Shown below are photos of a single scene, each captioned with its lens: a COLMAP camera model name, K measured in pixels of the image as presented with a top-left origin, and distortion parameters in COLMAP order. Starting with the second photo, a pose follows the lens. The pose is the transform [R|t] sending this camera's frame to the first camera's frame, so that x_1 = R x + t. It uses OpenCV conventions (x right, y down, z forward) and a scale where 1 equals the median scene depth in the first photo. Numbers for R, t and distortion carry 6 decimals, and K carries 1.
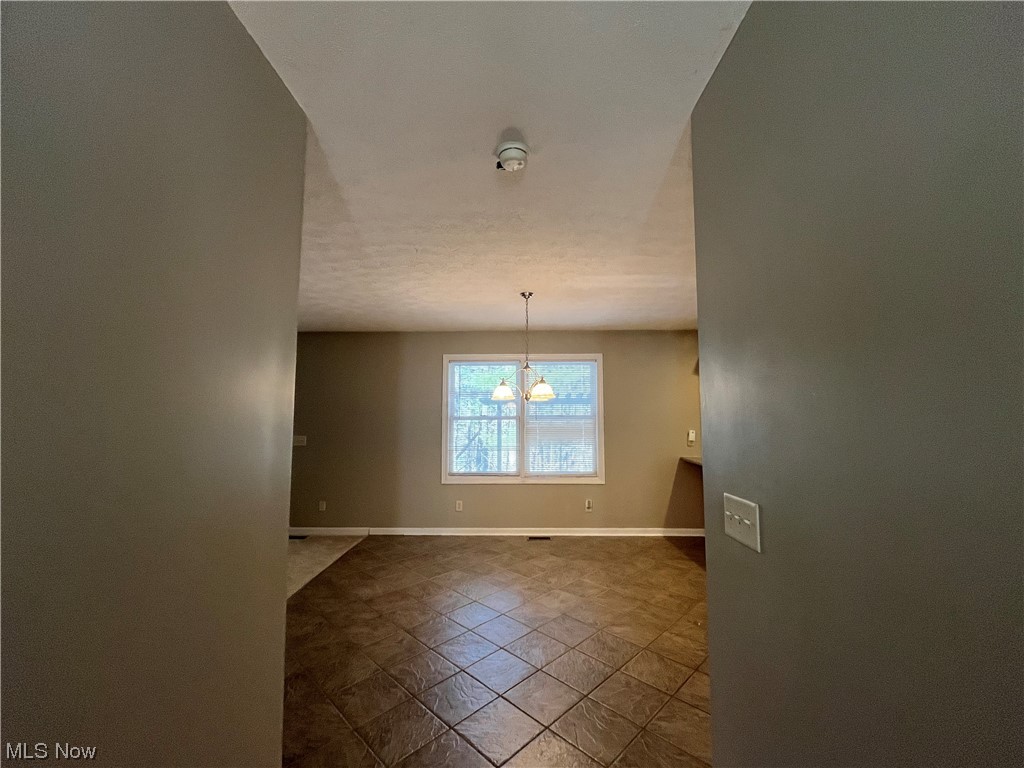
lens RADIAL K [[410.9, 0, 510.7], [0, 410.9, 387.3], [0, 0, 1]] dist [0.002640, 0.000070]
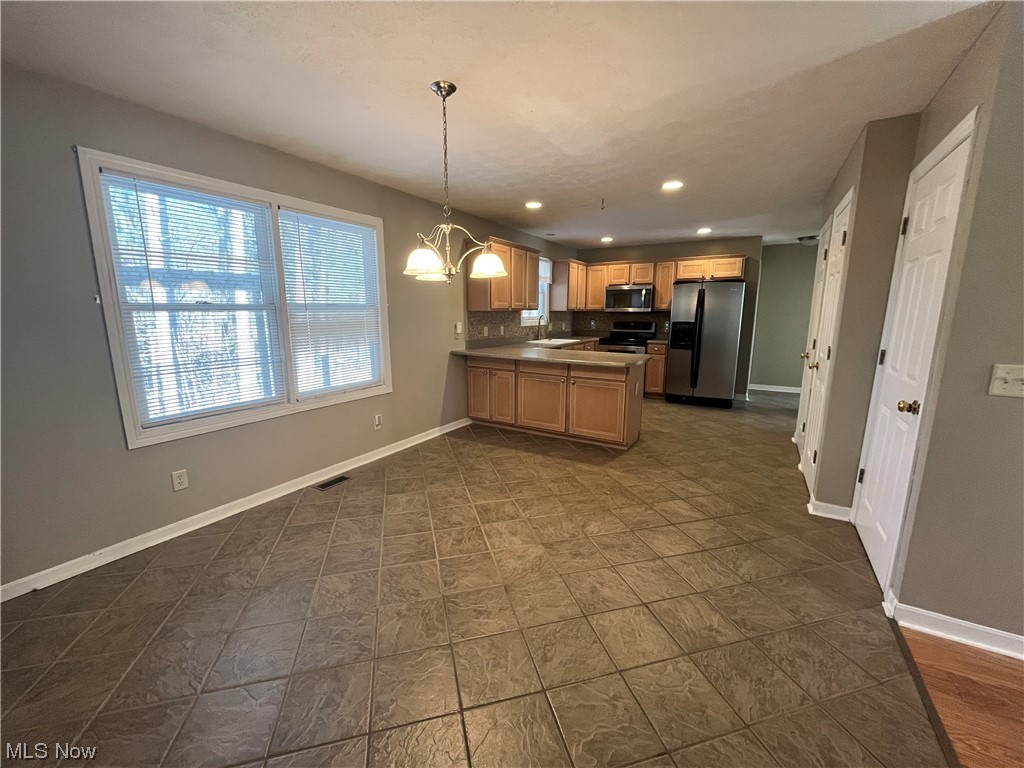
lens RADIAL K [[411.0, 0, 510.3], [0, 411.0, 386.6], [0, 0, 1]] dist [-0.002569, -0.000325]
pose [[0.508033, -0.154924, 0.847290, -0.390854], [-0.064271, 0.974131, 0.216654, 0.042288], [-0.858936, -0.164524, 0.484934, 0.484301]]
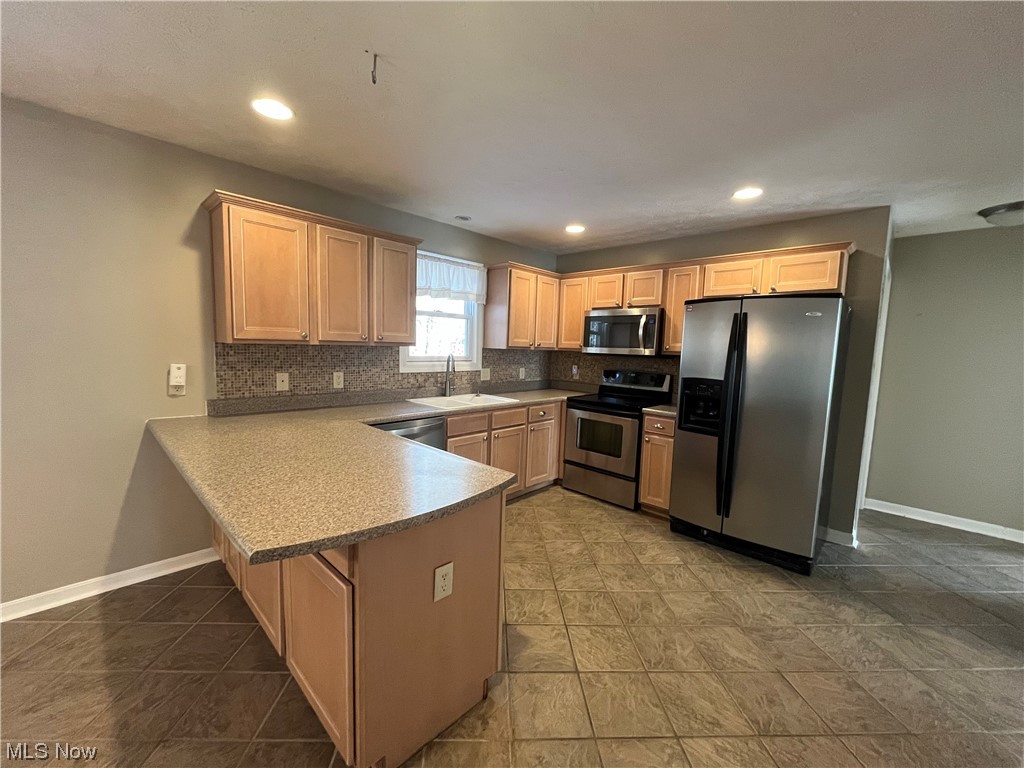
lens RADIAL K [[410.9, 0, 510.7], [0, 410.9, 387.3], [0, 0, 1]] dist [0.002640, 0.000070]
pose [[0.682924, -0.052758, 0.728582, 0.418865], [-0.085359, 0.984792, 0.151320, 0.029911], [-0.725485, -0.165532, 0.668035, 0.461879]]
